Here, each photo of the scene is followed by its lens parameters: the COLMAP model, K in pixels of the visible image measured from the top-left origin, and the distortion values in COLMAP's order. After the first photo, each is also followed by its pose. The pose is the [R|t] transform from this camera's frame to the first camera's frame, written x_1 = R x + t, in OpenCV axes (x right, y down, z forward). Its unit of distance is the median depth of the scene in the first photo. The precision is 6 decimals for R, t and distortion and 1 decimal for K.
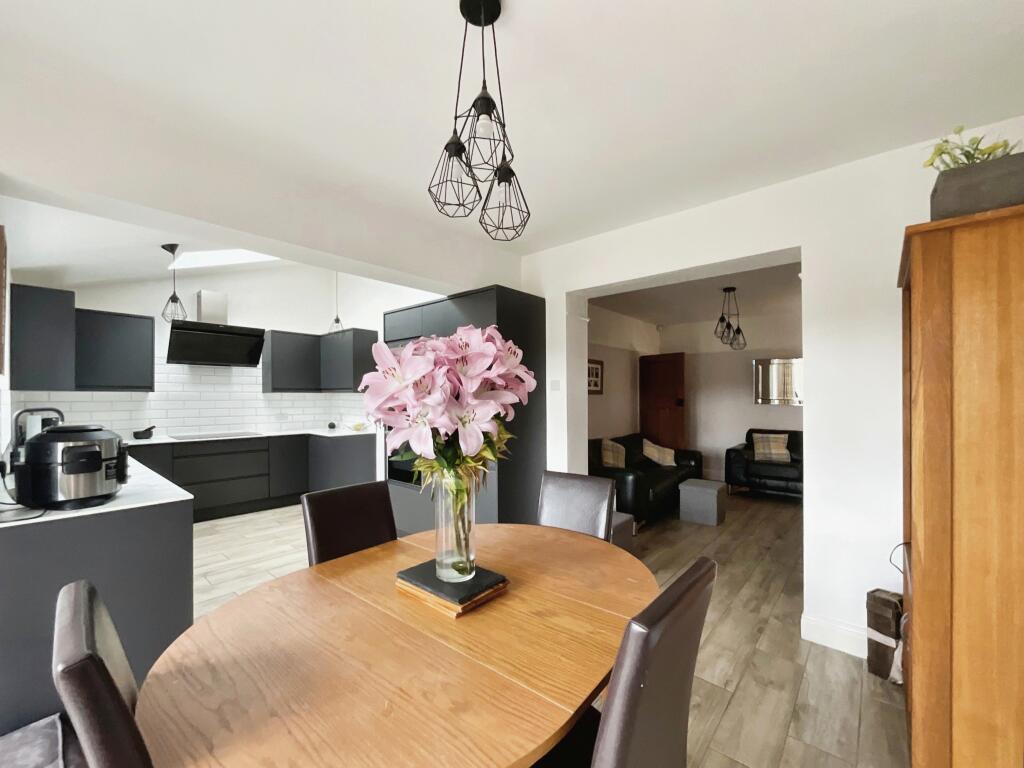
lens RADIAL K [[420.1, 0, 511.9], [0, 420.1, 392.3], [0, 0, 1]] dist [-0.000952, -0.000181]
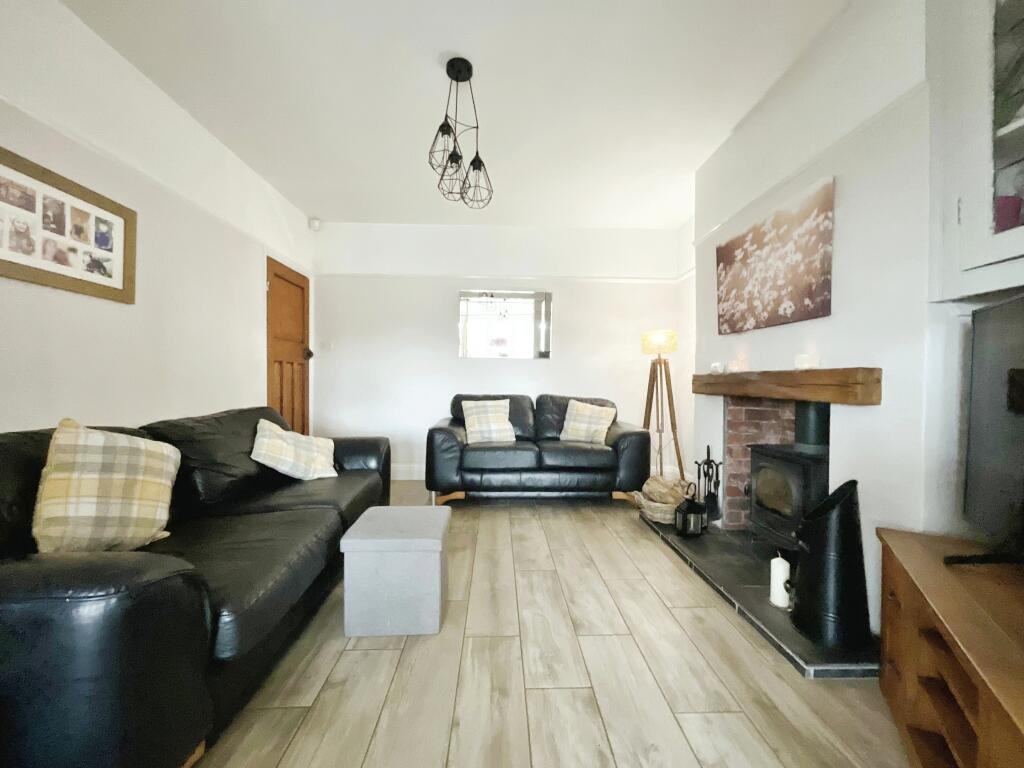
lens RADIAL K [[420.1, 0, 511.6], [0, 420.1, 382.1], [0, 0, 1]] dist [-0.000952, -0.000181]
pose [[0.729641, -0.000547, 0.683830, 0.211995], [-0.009701, 0.999891, 0.011150, 0.066667], [-0.683762, -0.014769, 0.729556, 0.527024]]
